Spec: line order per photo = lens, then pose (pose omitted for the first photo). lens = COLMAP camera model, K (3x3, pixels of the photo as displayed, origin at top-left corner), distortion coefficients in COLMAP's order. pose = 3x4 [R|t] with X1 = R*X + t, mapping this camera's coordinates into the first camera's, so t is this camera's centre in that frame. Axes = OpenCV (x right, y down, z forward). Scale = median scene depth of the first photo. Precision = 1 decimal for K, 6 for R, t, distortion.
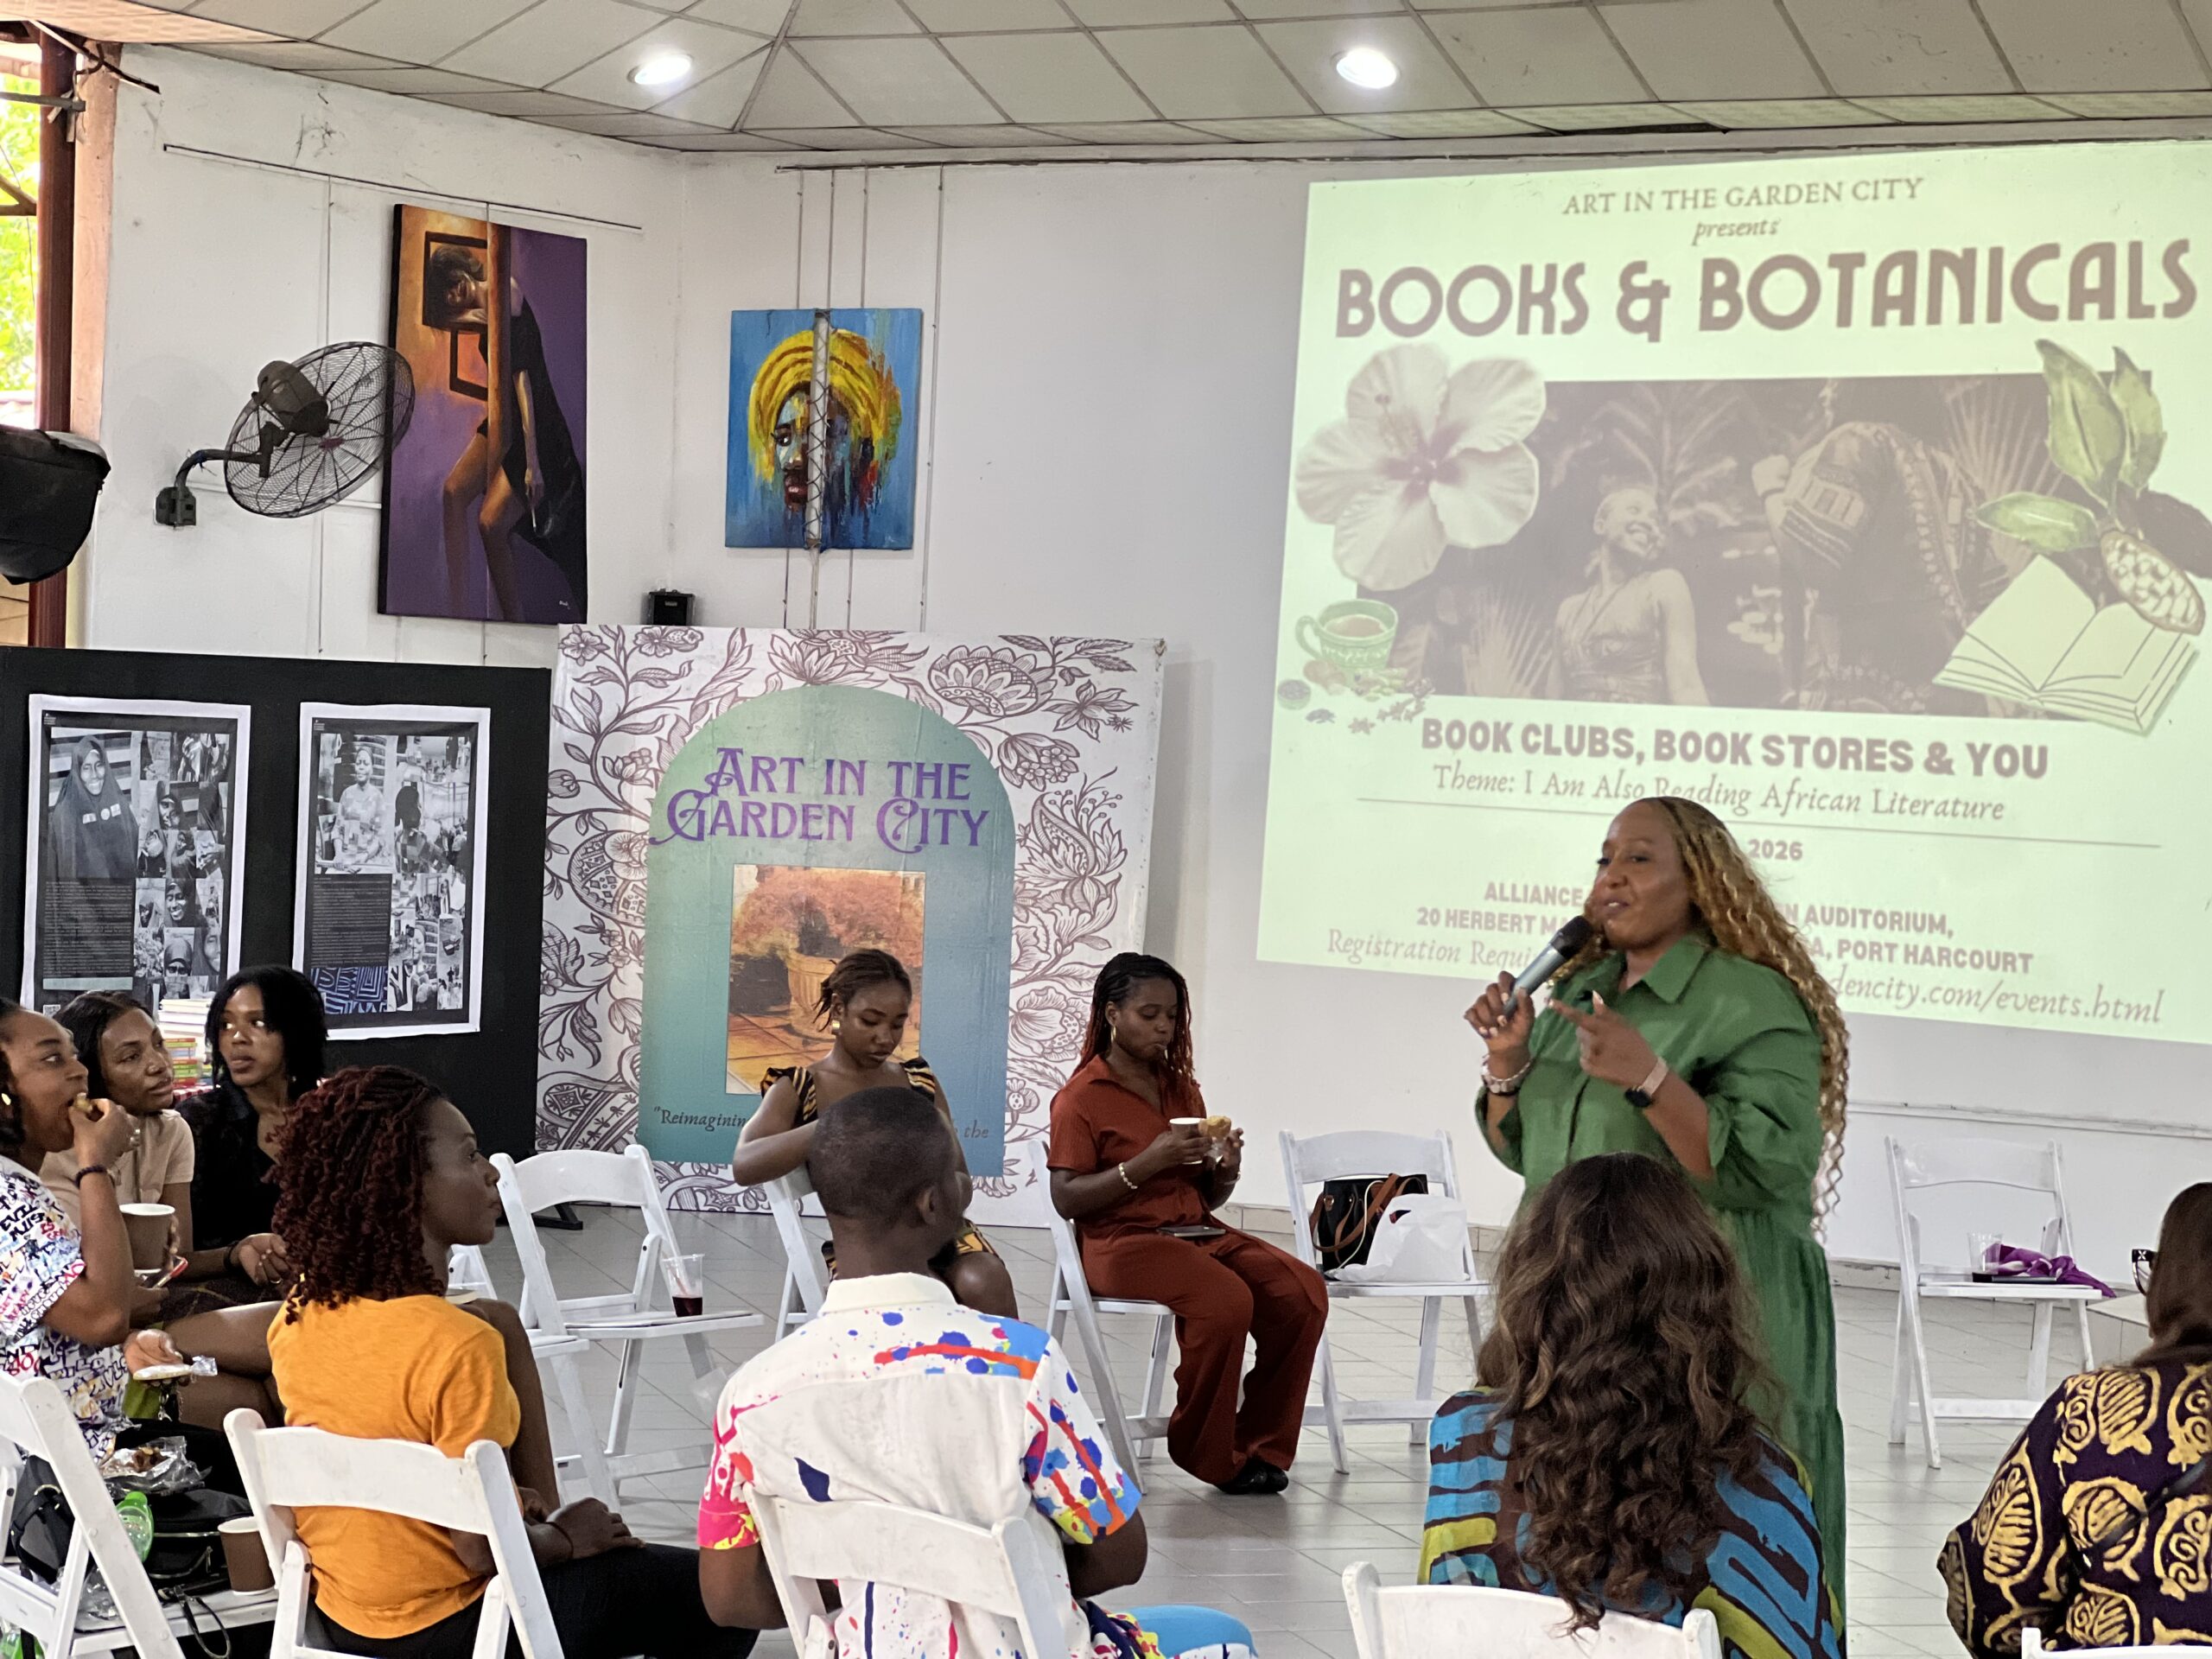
lens RADIAL K [[4982.6, 0, 1106.0], [0, 4982.6, 829.5], [0, 0, 1]] dist [-0.400286, 7.494082]
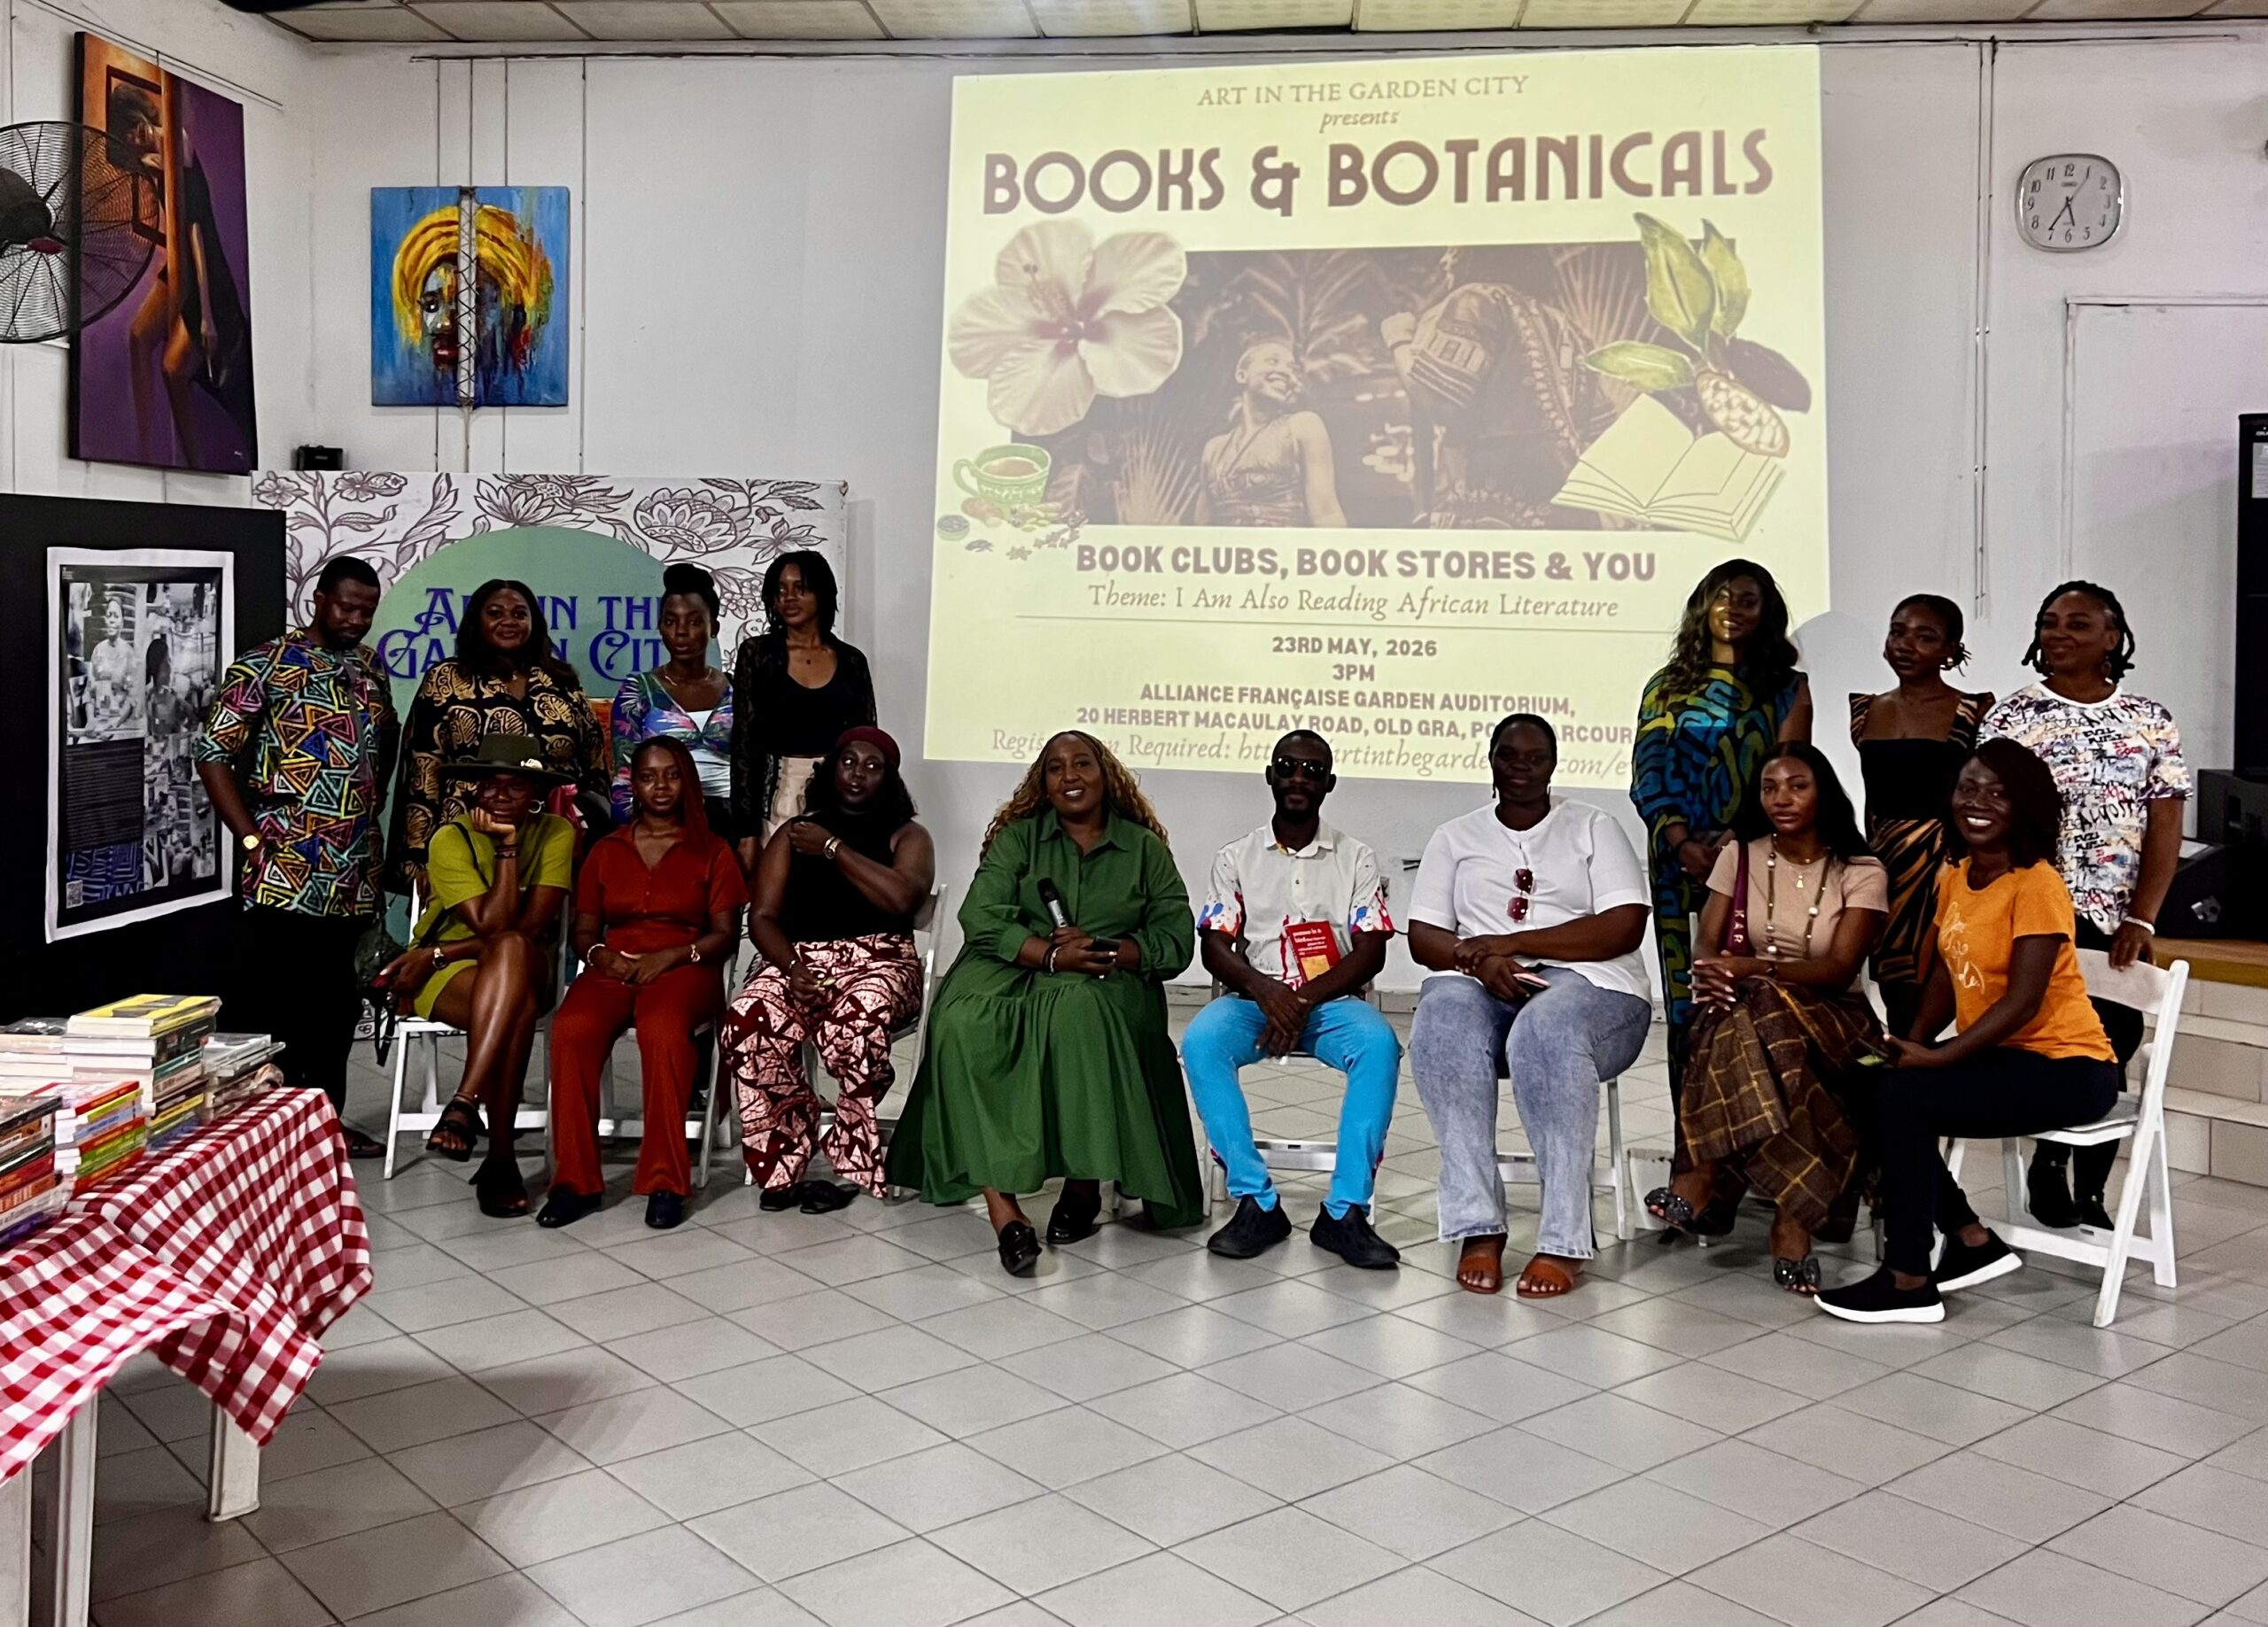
lens RADIAL K [[2158.5, 0, 1055.9], [0, 2158.5, 610.2], [0, 0, 1]] dist [0.139559, -0.403232]
pose [[0.917133, -0.033040, 0.397210, -0.141711], [0.033463, 0.999423, 0.005867, -0.010372], [-0.397175, 0.007911, 0.917709, 0.541773]]
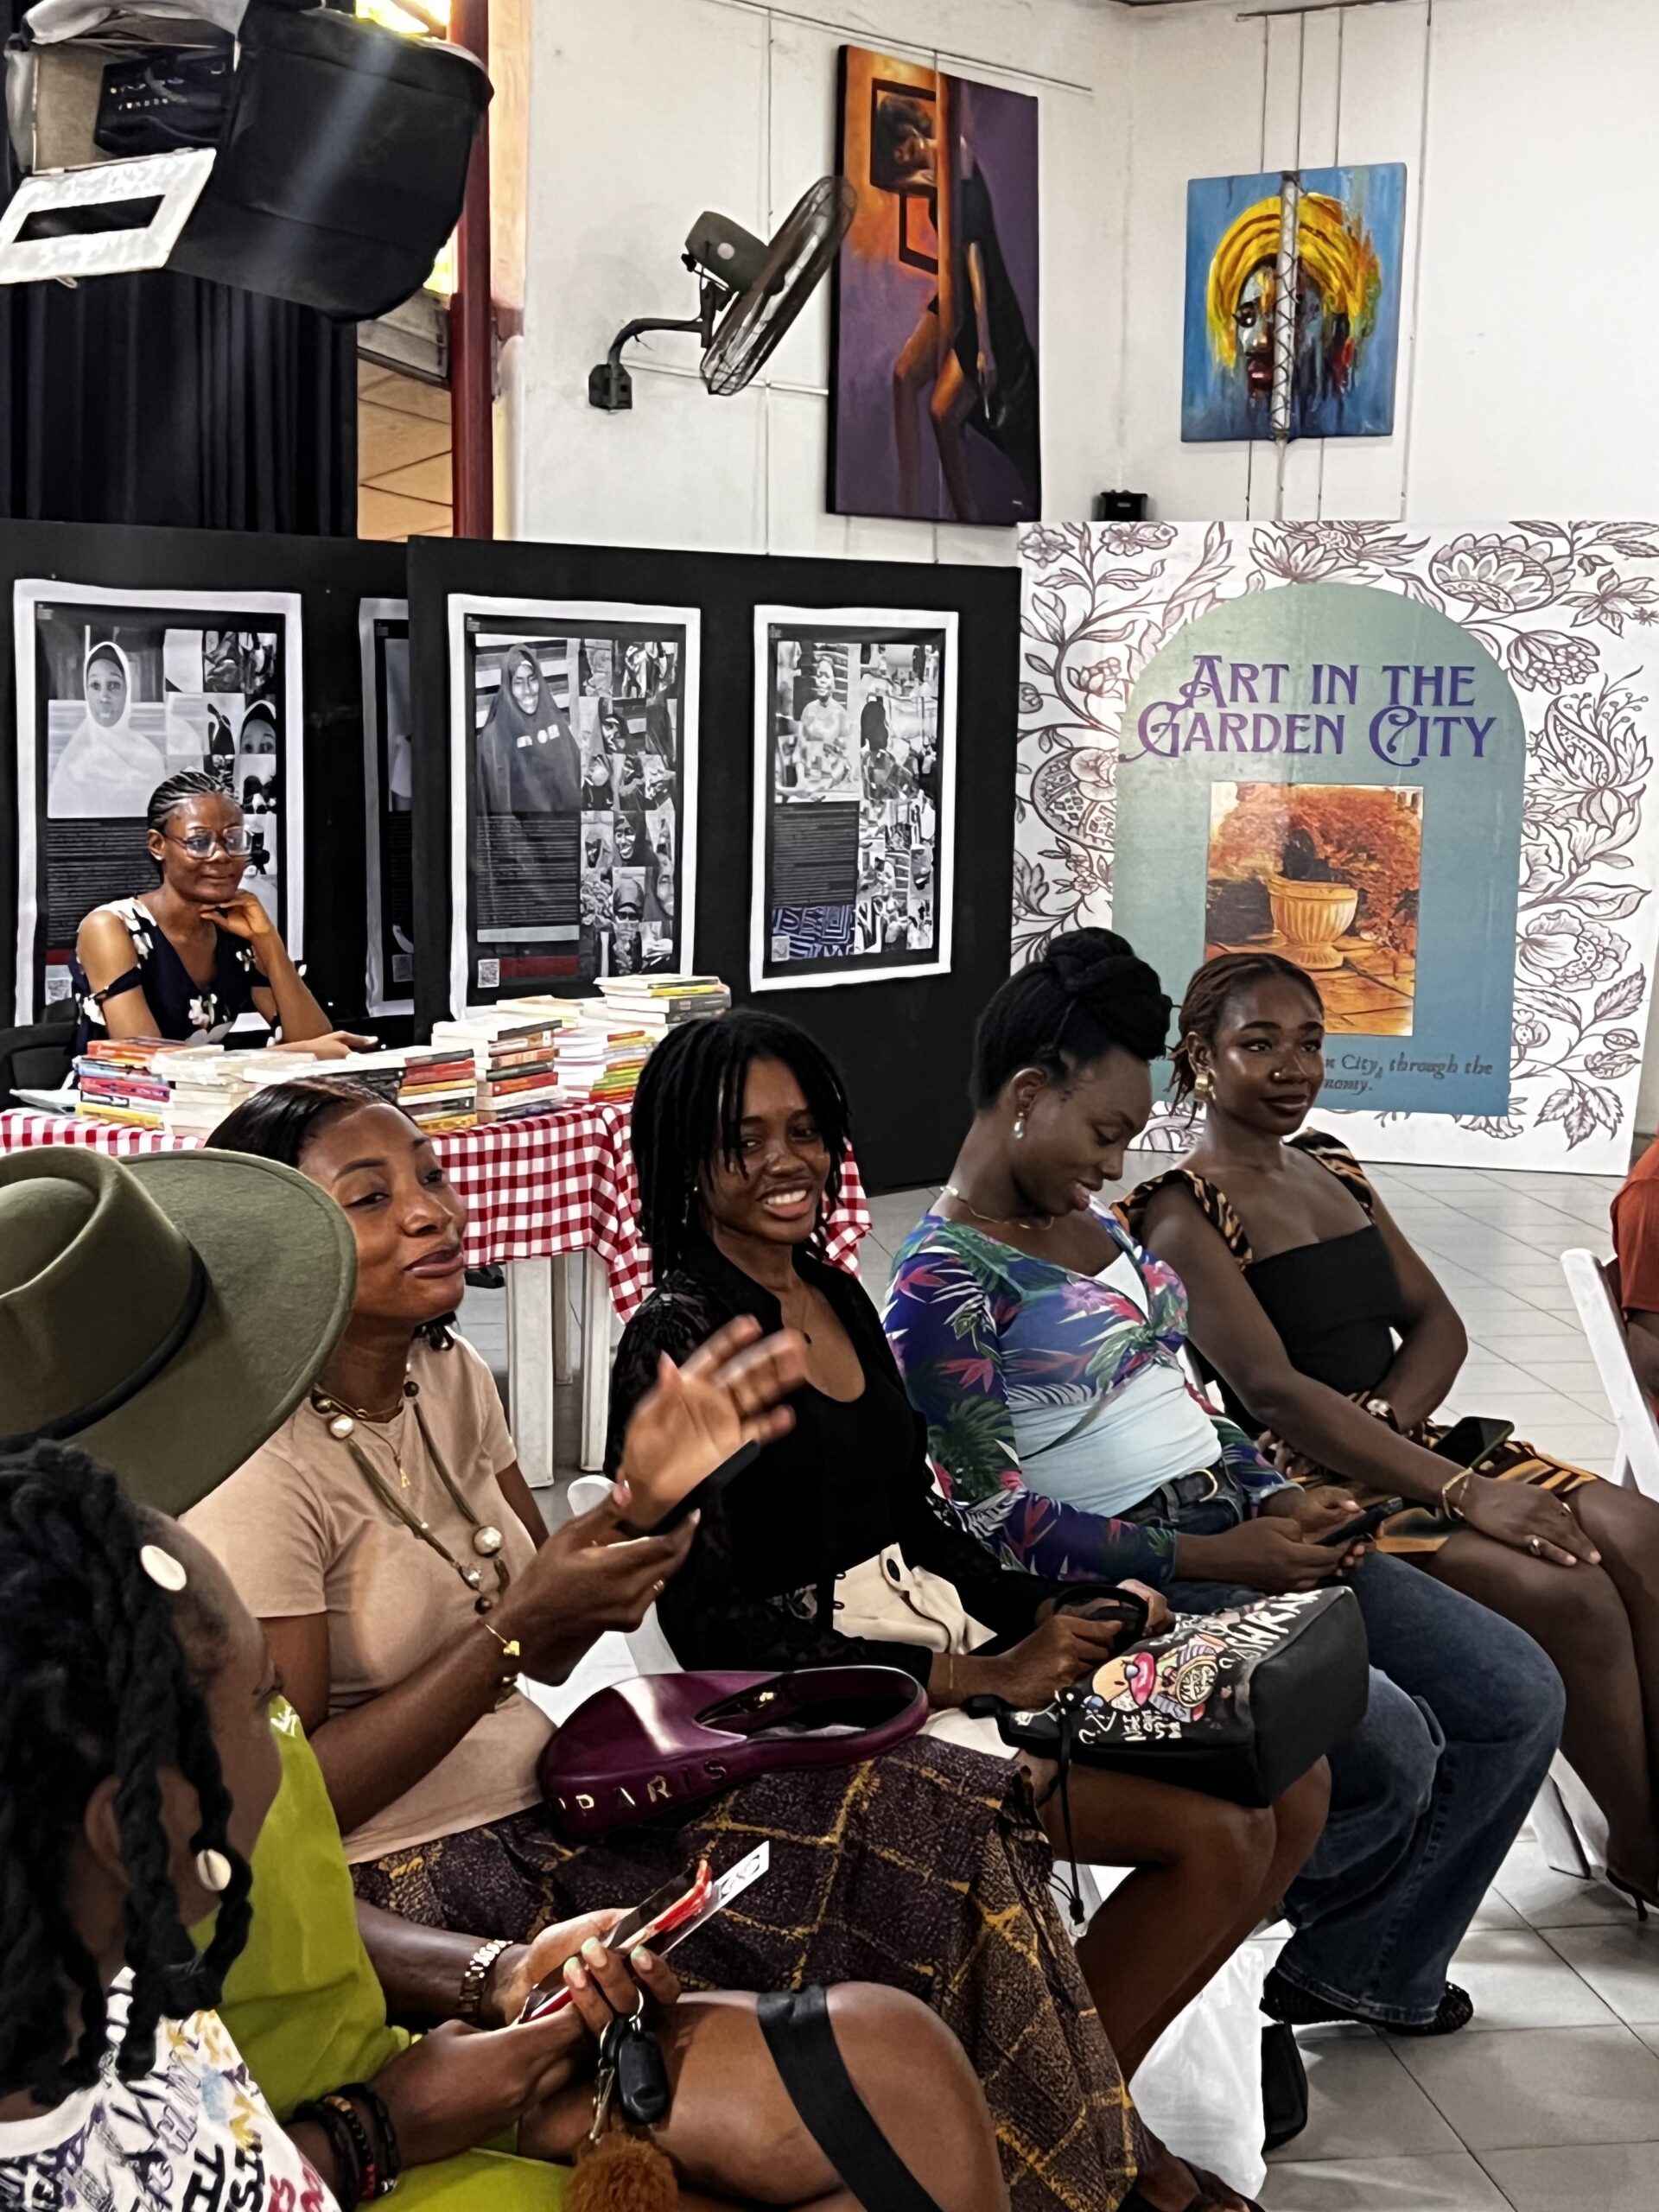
lens RADIAL K [[3302.4, 0, 866.4], [0, 3302.4, 1147.0], [0, 0, 1]] dist [0.264481, -1.154366]
pose [[0.994406, -0.001719, -0.105613, -0.075057], [0.014477, 0.992649, 0.120156, -0.000809], [0.104630, -0.121012, 0.987121, 0.378959]]
